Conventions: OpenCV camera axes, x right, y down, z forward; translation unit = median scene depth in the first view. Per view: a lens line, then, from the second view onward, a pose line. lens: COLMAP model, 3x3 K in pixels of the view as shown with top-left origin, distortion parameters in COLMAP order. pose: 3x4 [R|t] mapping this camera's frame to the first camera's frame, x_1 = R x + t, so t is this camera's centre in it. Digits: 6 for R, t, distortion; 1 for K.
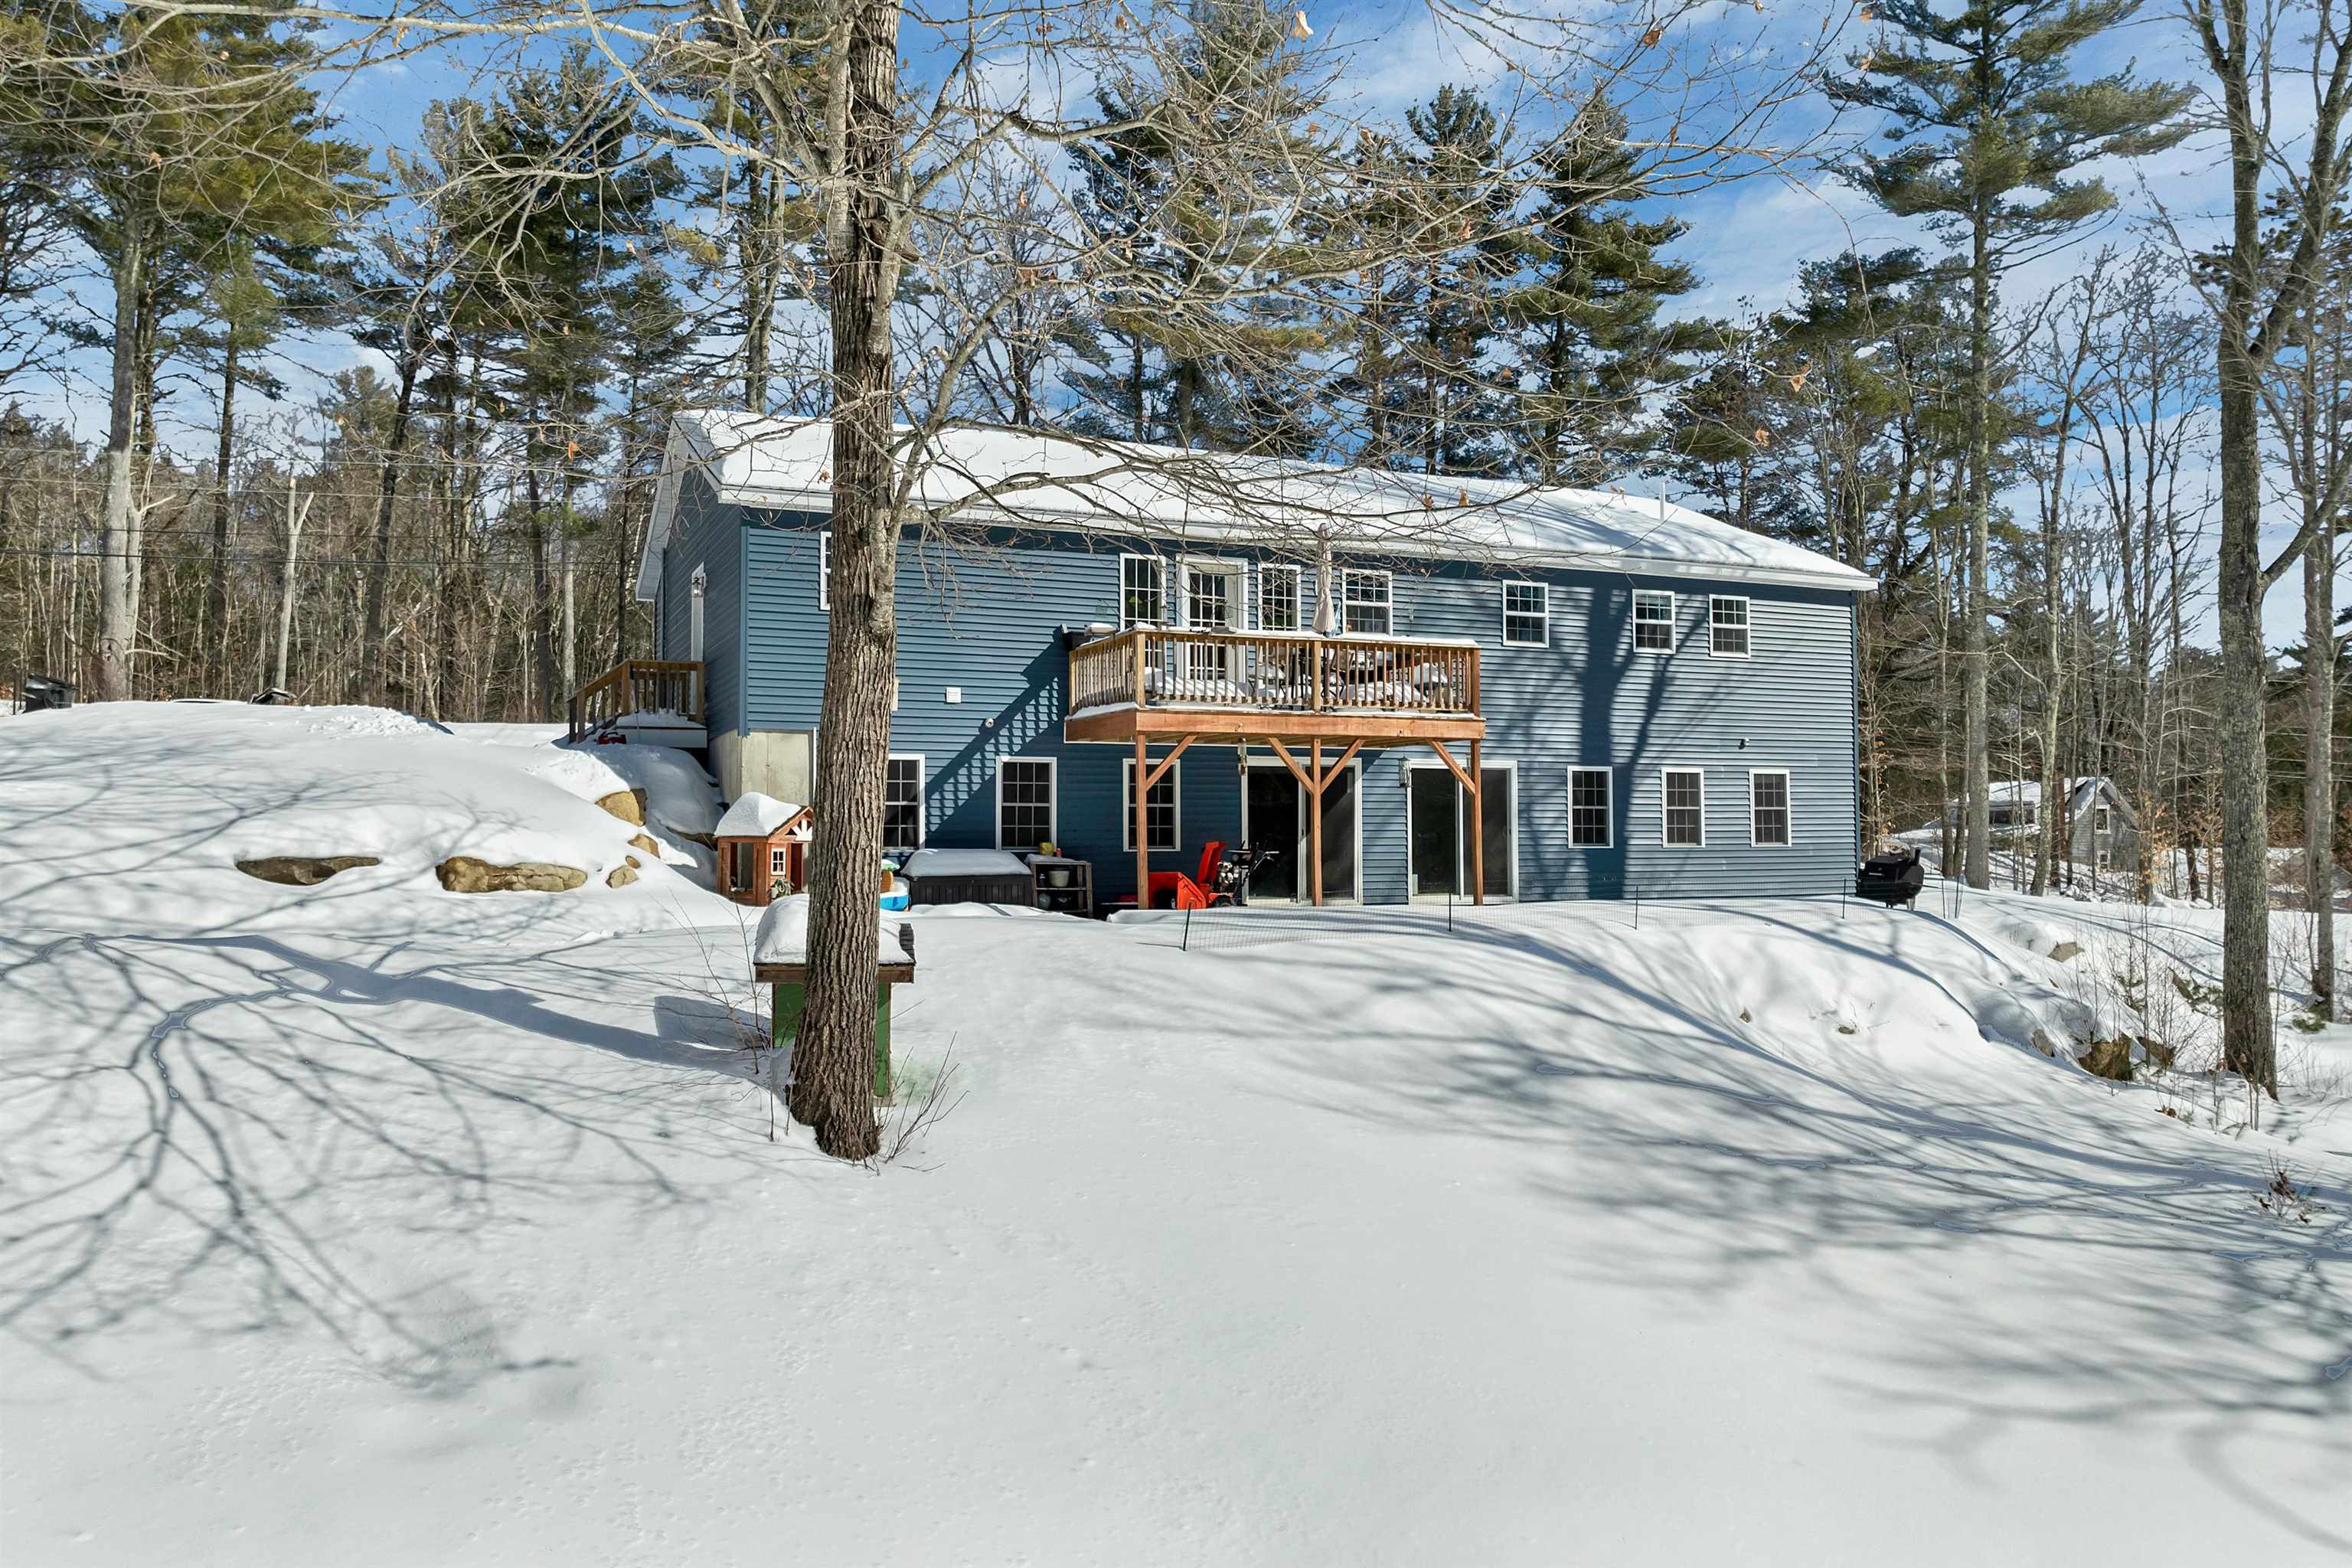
lens RADIAL K [[1714.6, 0, 1166.2], [0, 1714.6, 787.0], [0, 0, 1]] dist [-0.041798, -0.003264]
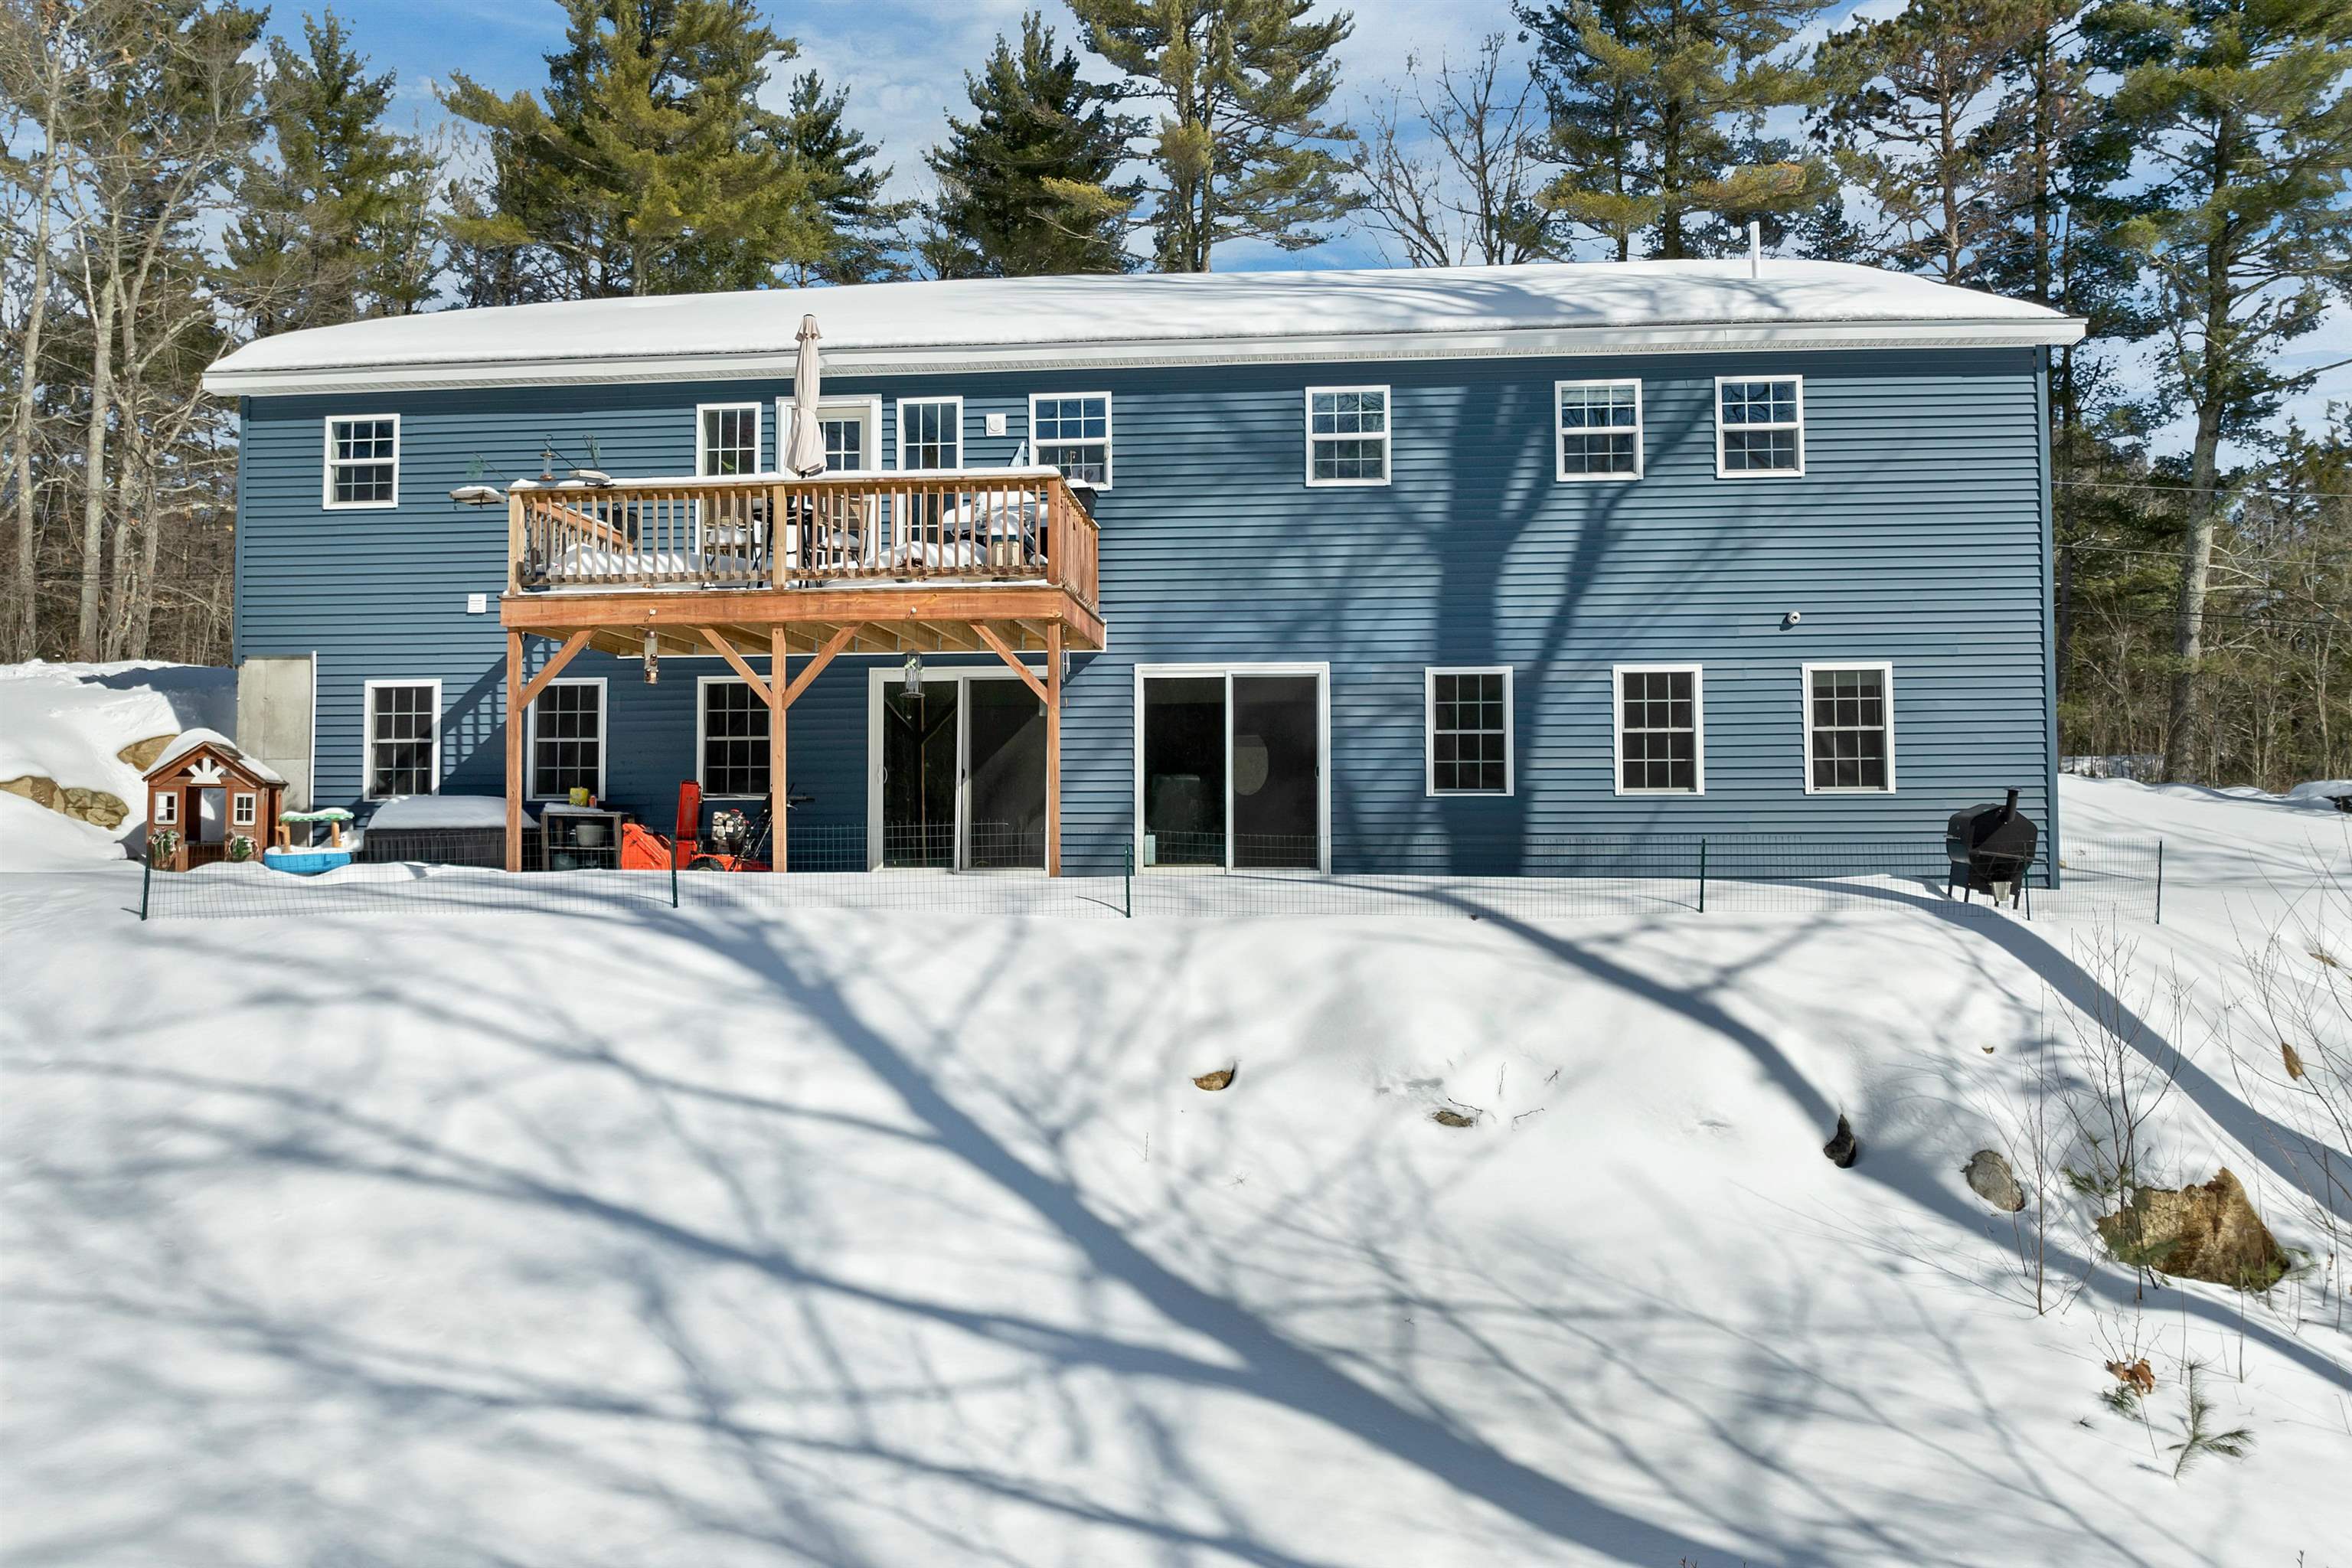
lens RADIAL K [[1714.6, 0, 1166.2], [0, 1714.6, 787.0], [0, 0, 1]] dist [-0.041798, -0.003264]
pose [[0.875237, -0.014342, -0.483482, 0.474049], [0.014439, 0.999890, -0.003521, 0.034284], [0.483479, -0.003900, 0.875347, 0.408958]]
